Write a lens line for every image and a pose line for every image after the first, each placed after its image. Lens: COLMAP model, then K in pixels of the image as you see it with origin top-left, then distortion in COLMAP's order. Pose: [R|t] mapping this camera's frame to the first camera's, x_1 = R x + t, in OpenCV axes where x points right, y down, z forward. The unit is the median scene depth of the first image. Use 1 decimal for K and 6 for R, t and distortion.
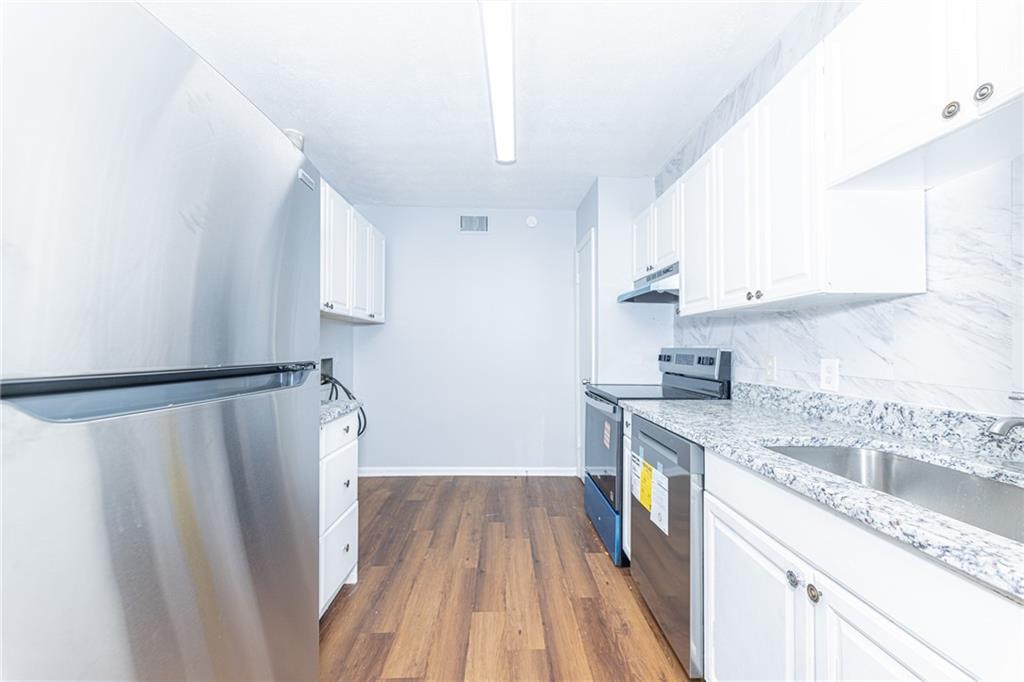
lens RADIAL K [[408.0, 0, 516.7], [0, 408.0, 339.6], [0, 0, 1]] dist [0.003674, 0.000169]
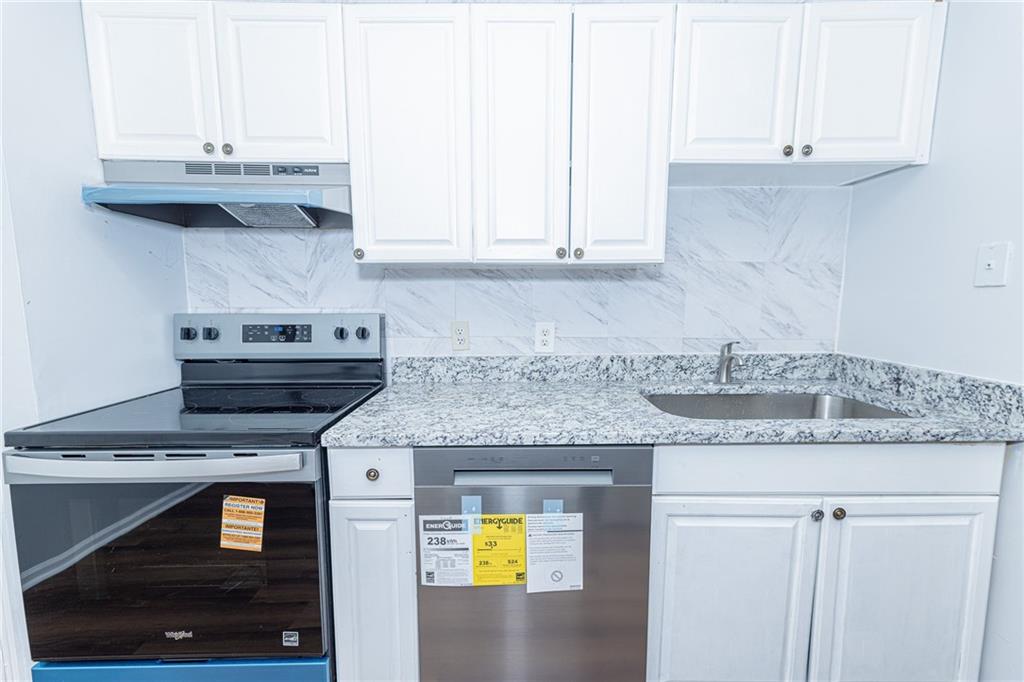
lens RADIAL K [[408.0, 0, 516.7], [0, 408.0, 339.6], [0, 0, 1]] dist [0.003674, 0.000169]
pose [[0.031182, -0.108066, 0.993655, -0.275253], [-0.016284, 0.993951, 0.108609, -0.020627], [-0.999381, -0.019567, 0.029233, 1.081414]]
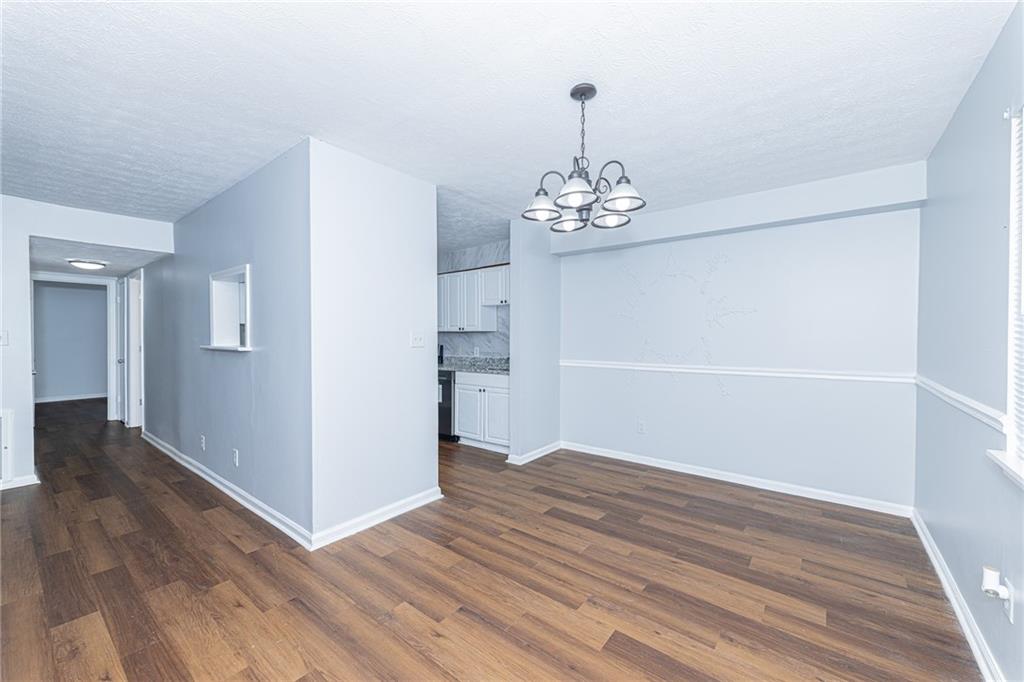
lens RADIAL K [[408.0, 0, 516.7], [0, 408.0, 339.6], [0, 0, 1]] dist [0.003674, 0.000169]
pose [[0.645913, -0.004843, 0.763396, -1.705205], [-0.012992, 0.999765, 0.017335, -0.084559], [-0.763301, -0.021115, 0.645698, -1.535898]]
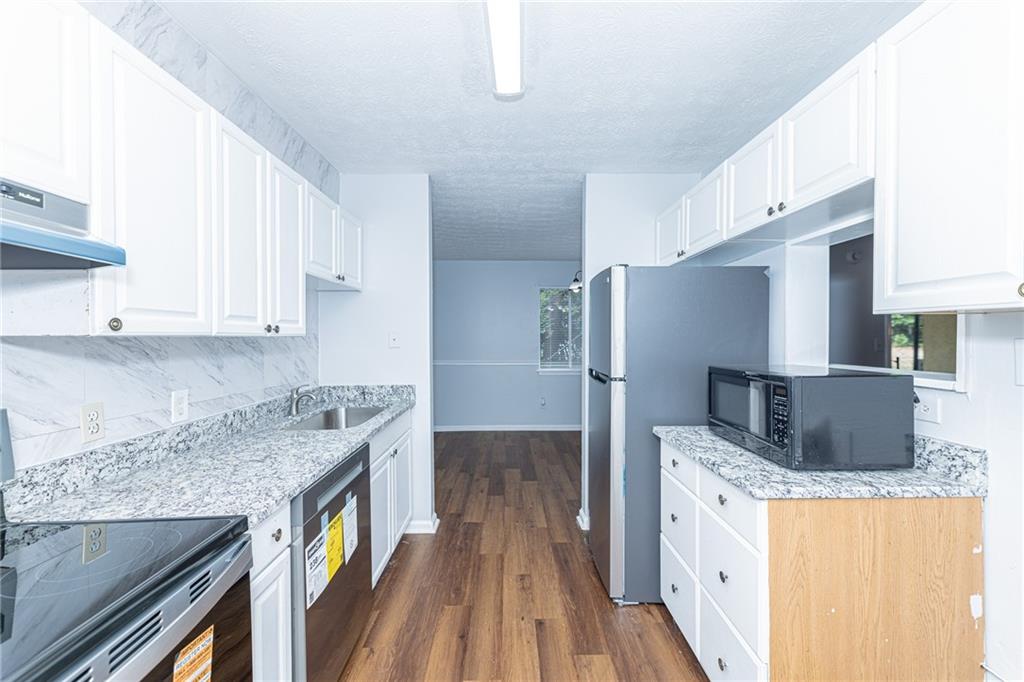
lens RADIAL K [[408.0, 0, 516.7], [0, 408.0, 339.6], [0, 0, 1]] dist [0.003674, 0.000169]
pose [[-0.999826, 0.005206, 0.017902, -0.085950], [0.005050, 0.999949, -0.008732, -0.066778], [-0.017947, -0.008640, -0.999802, 2.070127]]
